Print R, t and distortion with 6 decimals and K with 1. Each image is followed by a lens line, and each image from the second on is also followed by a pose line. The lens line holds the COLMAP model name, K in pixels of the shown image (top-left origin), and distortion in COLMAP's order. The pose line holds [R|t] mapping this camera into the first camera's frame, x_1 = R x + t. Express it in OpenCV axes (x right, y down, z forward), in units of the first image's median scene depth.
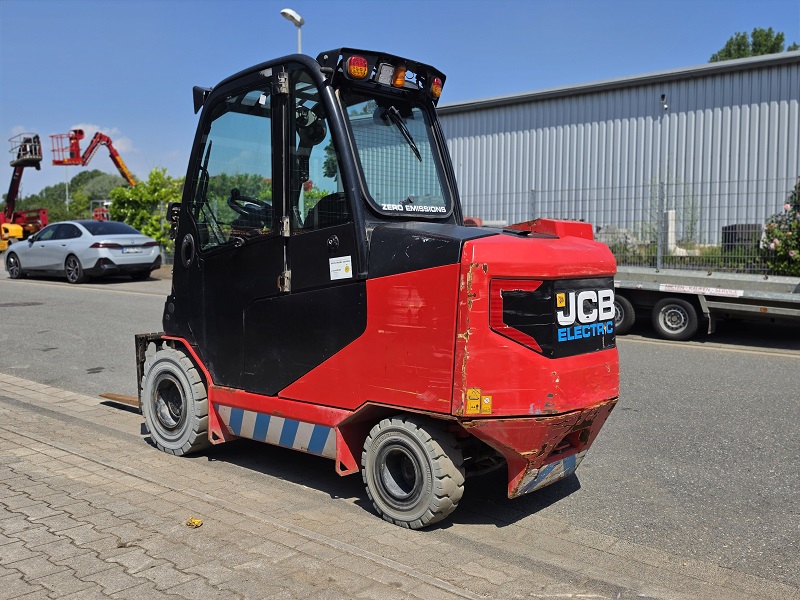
lens RADIAL K [[751.0, 0, 399.5], [0, 751.0, 300.1], [0, 0, 1]] dist [0.058657, 0.000000]
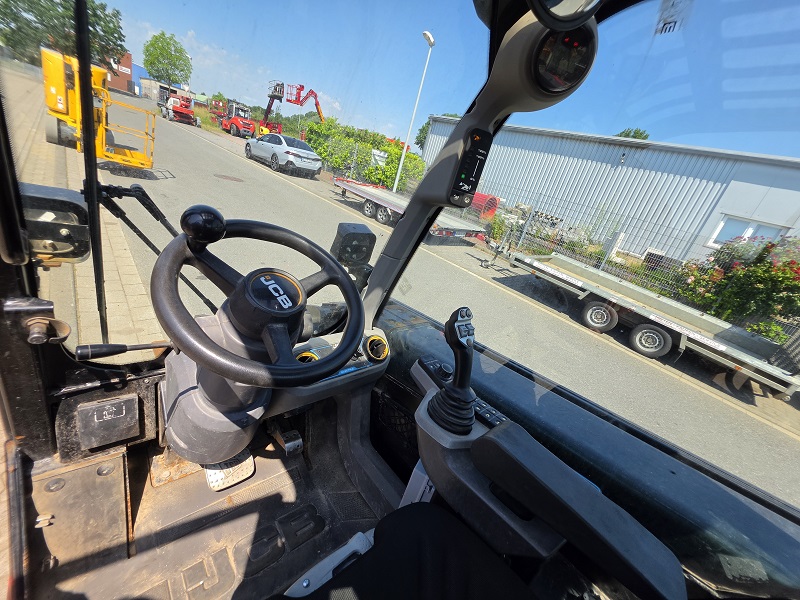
lens RADIAL K [[318.5, 0, 404.2], [0, 318.5, 294.0], [0, 0, 1]] dist [0.002702, -0.000673]
pose [[0.959061, 0.283168, -0.004139, -0.032801], [-0.271830, 0.924563, 0.267006, -0.036393], [0.079434, -0.254950, 0.963686, 0.190354]]
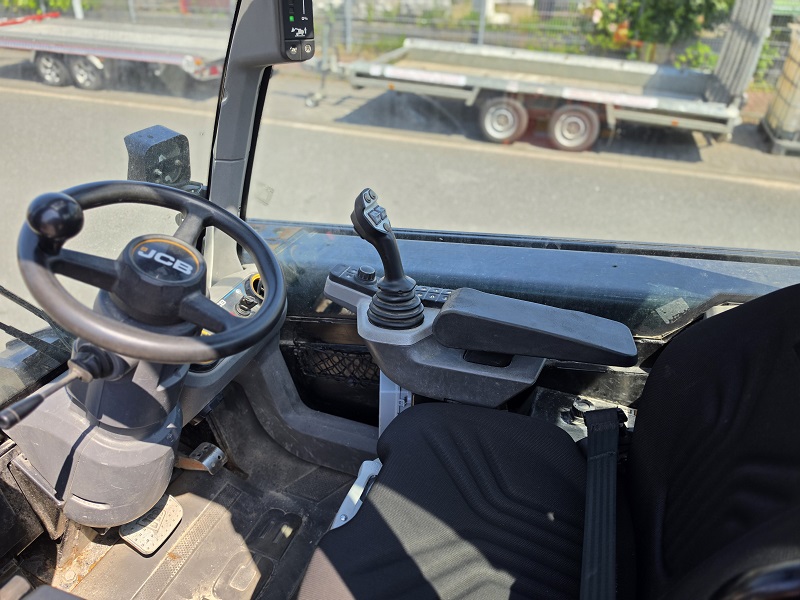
lens RADIAL K [[550.9, 0, 401.2], [0, 550.9, 303.1], [0, 0, 1]] dist [0.029450, -0.016887]
pose [[0.931526, -0.168764, 0.322147, -0.038238], [0.006493, 0.893386, 0.449243, -0.039216], [-0.363618, -0.416390, 0.833307, 0.181678]]
